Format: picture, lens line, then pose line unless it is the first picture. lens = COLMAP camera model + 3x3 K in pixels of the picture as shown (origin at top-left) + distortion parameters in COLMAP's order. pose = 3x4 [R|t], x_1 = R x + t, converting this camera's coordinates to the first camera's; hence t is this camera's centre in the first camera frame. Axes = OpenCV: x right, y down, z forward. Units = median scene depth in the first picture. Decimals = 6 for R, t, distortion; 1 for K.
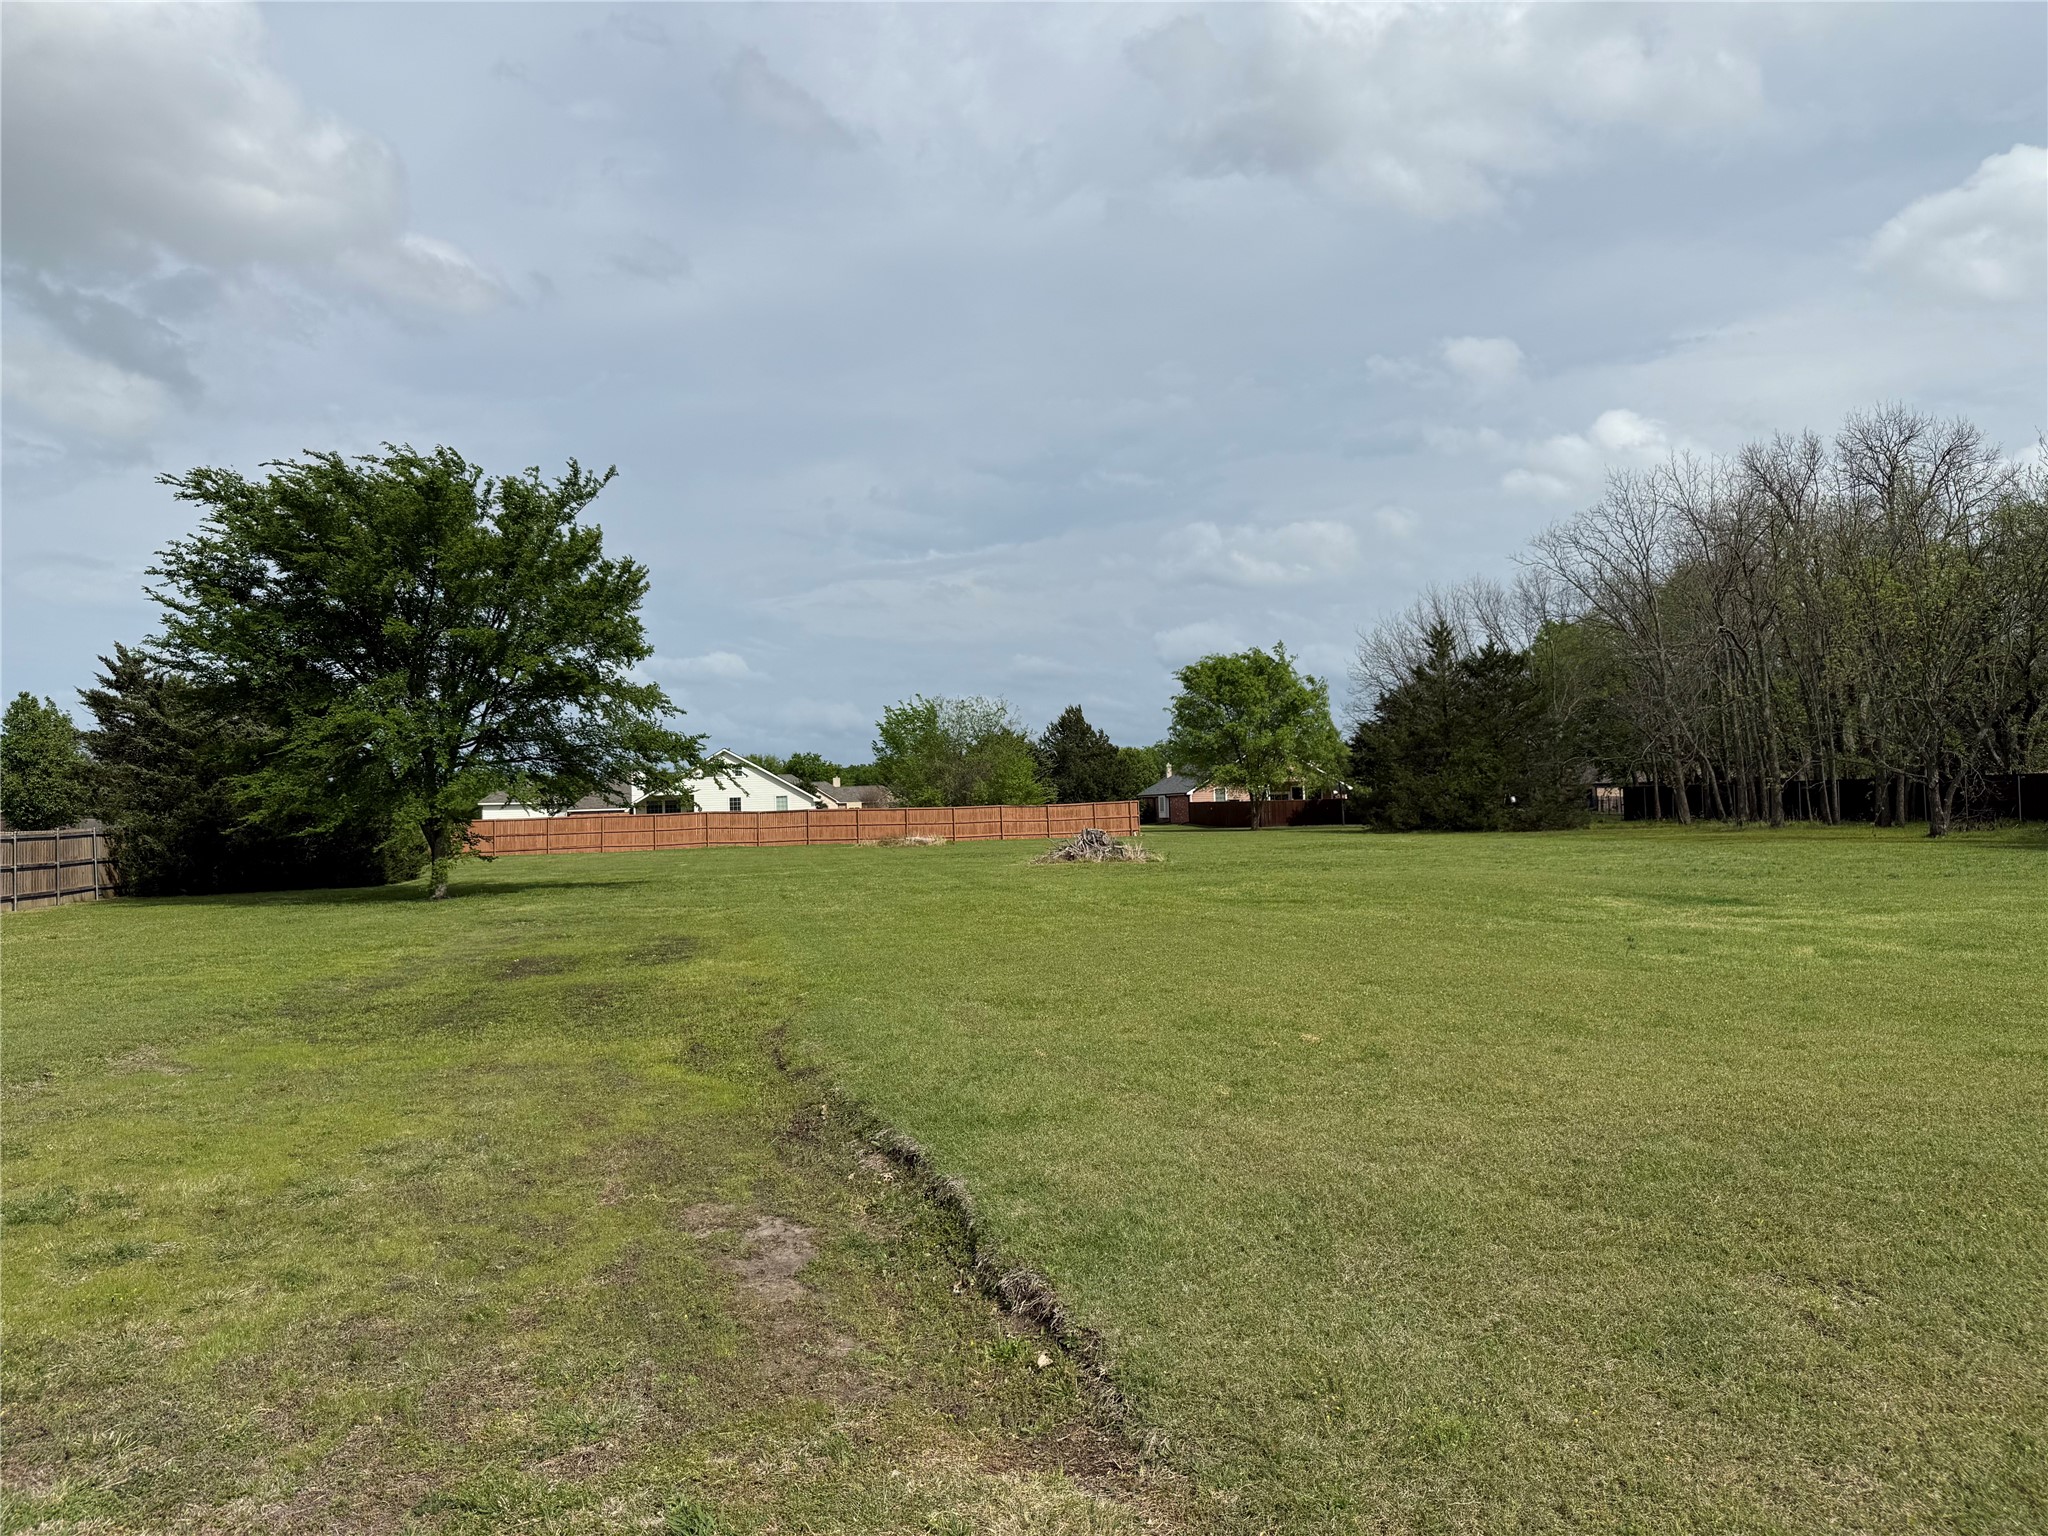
lens RADIAL K [[1437.0, 0, 1024.0], [0, 1437.0, 768.0], [0, 0, 1]] dist [-0.001439, -0.001605]
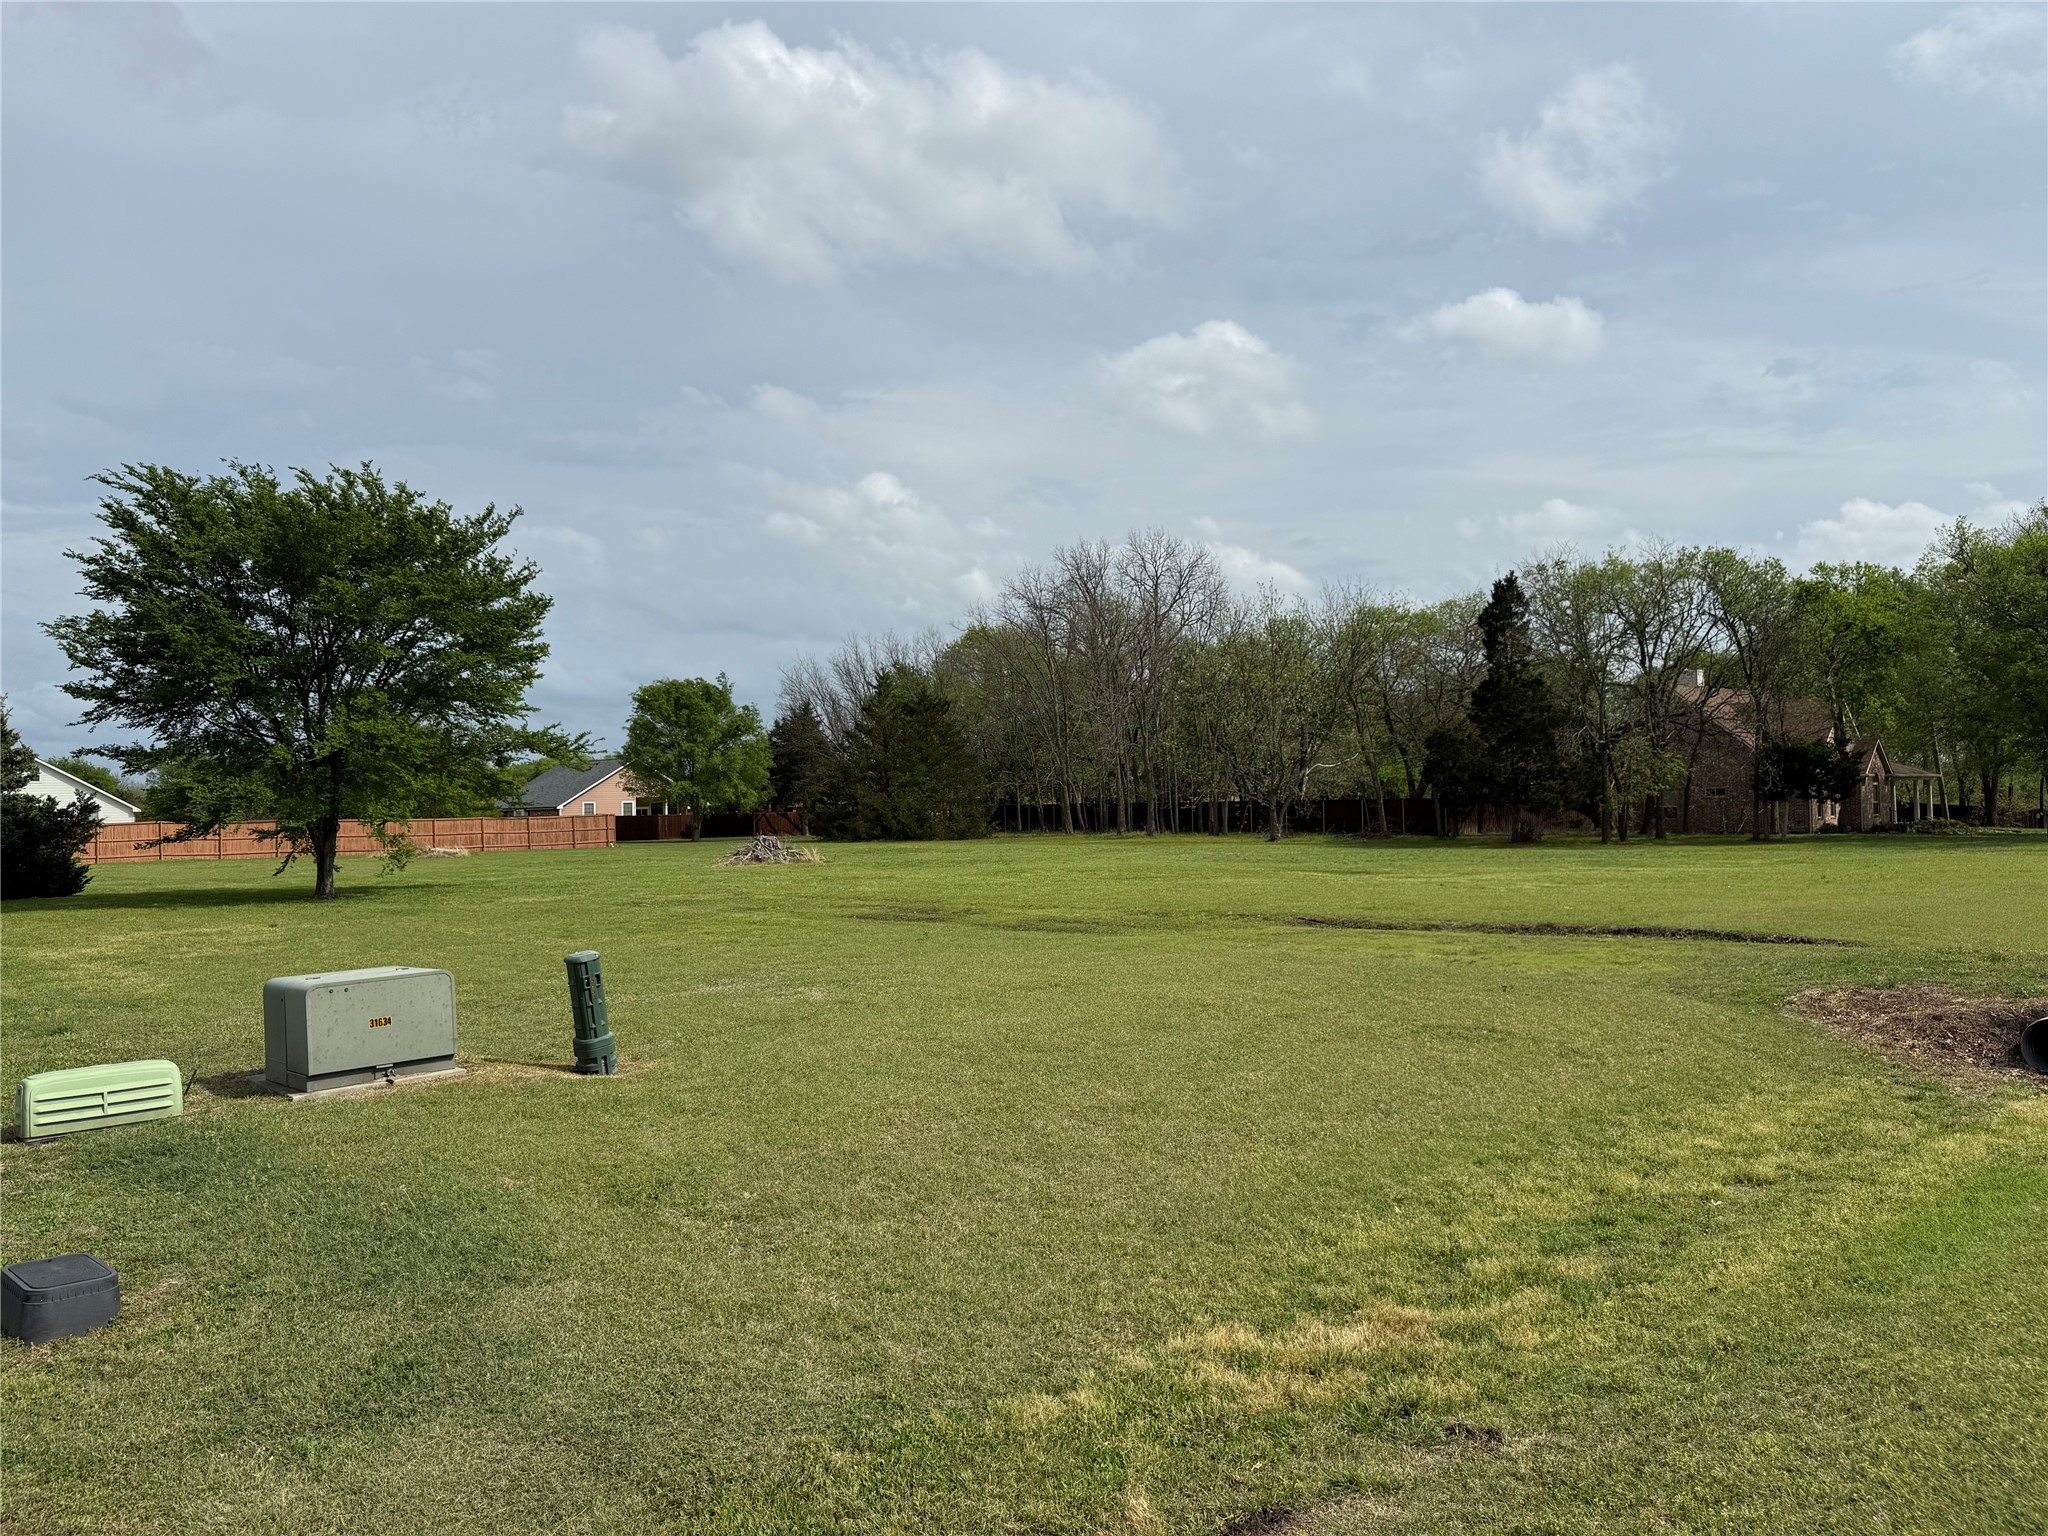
lens RADIAL K [[1437.0, 0, 1024.0], [0, 1437.0, 768.0], [0, 0, 1]] dist [-0.001439, -0.001605]
pose [[0.857489, 0.023569, 0.513961, -0.209232], [-0.016336, 0.999694, -0.018589, 0.003782], [-0.514242, 0.007544, 0.857612, -0.068216]]
